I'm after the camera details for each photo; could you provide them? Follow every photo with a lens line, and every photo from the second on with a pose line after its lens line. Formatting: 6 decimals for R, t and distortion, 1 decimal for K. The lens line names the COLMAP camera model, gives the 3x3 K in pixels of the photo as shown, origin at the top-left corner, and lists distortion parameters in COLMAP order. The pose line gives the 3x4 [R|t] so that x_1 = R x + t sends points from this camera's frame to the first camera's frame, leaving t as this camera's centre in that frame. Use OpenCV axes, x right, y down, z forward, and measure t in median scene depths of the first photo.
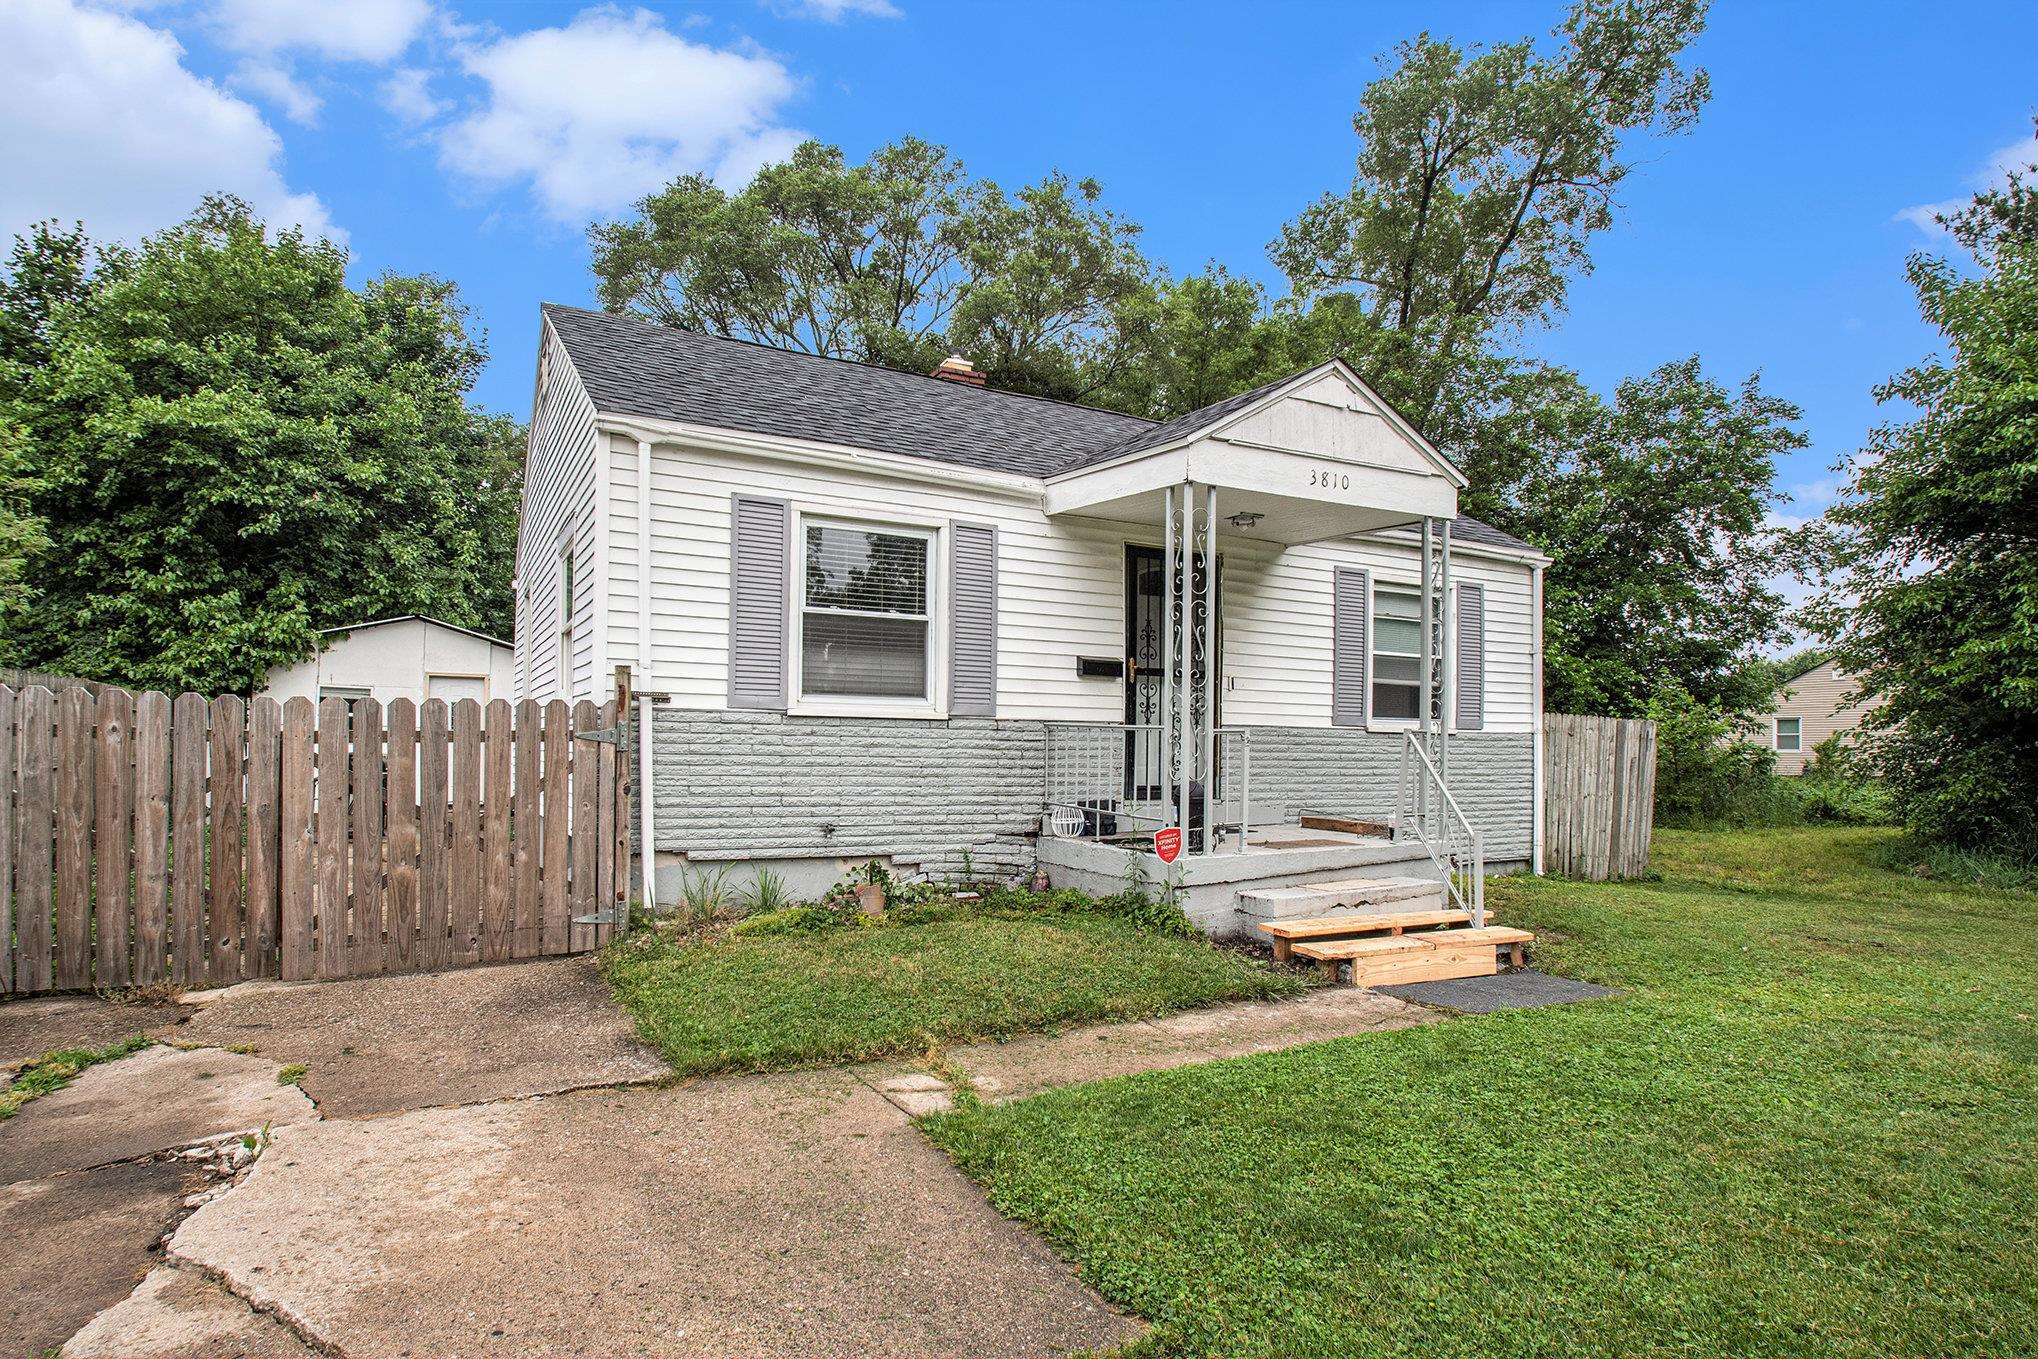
lens RADIAL K [[1066.7, 0, 1018.9], [0, 1066.7, 738.6], [0, 0, 1]] dist [-0.029607, -0.000205]
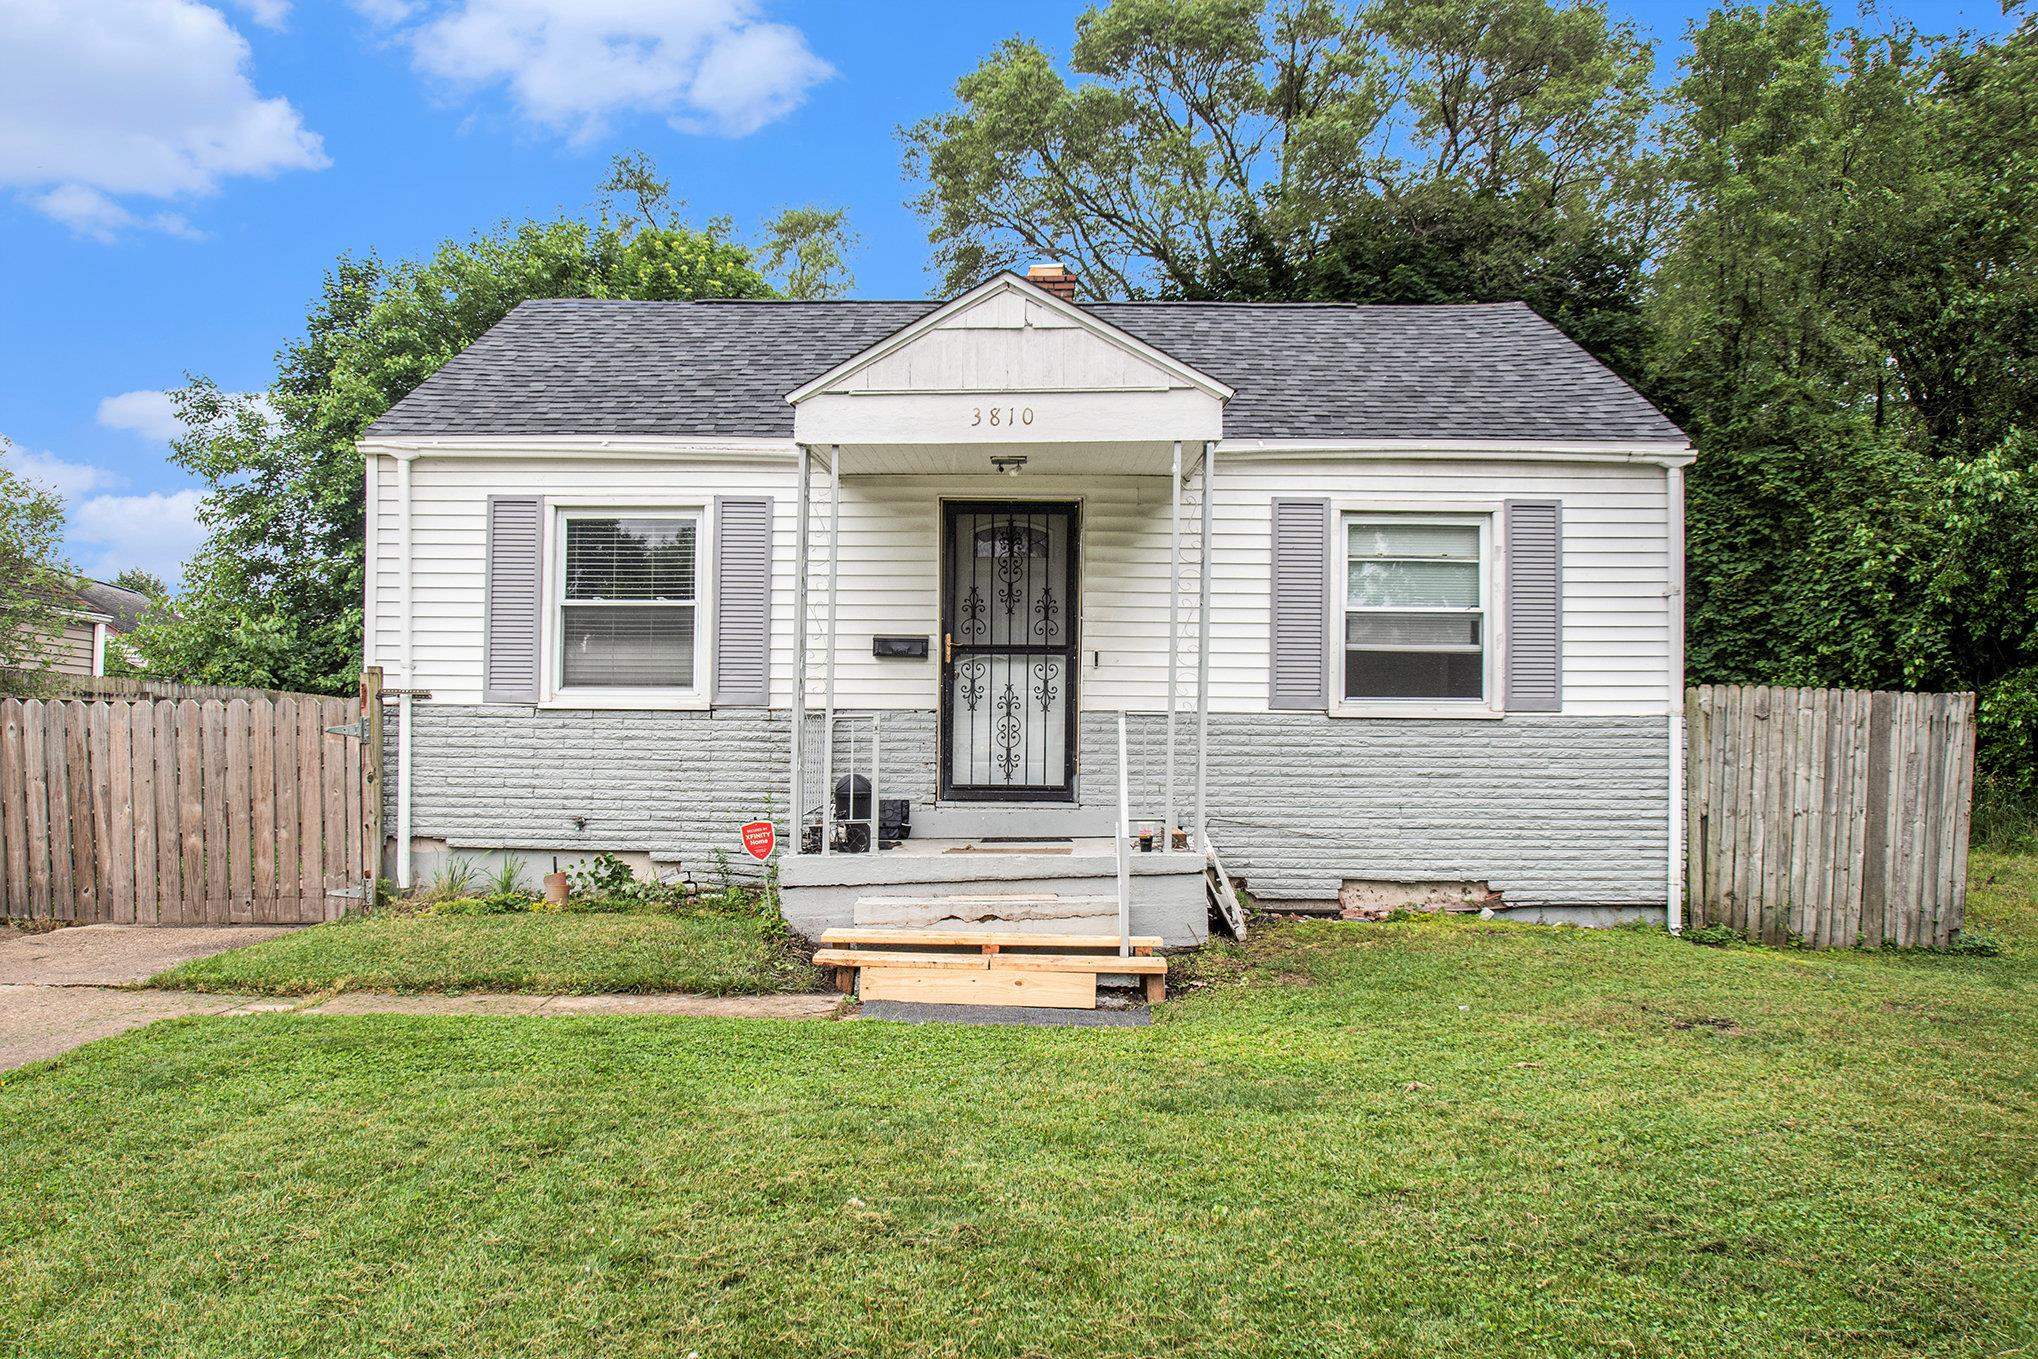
lens RADIAL K [[1574.0, 0, 1019.0], [0, 1574.0, 757.7], [0, 0, 1]] dist [-0.060137, 0.000570]
pose [[0.873619, -0.002499, -0.486604, 0.866477], [0.006402, 0.999959, 0.006358, 0.017540], [0.486569, -0.008669, 0.873599, -0.076481]]
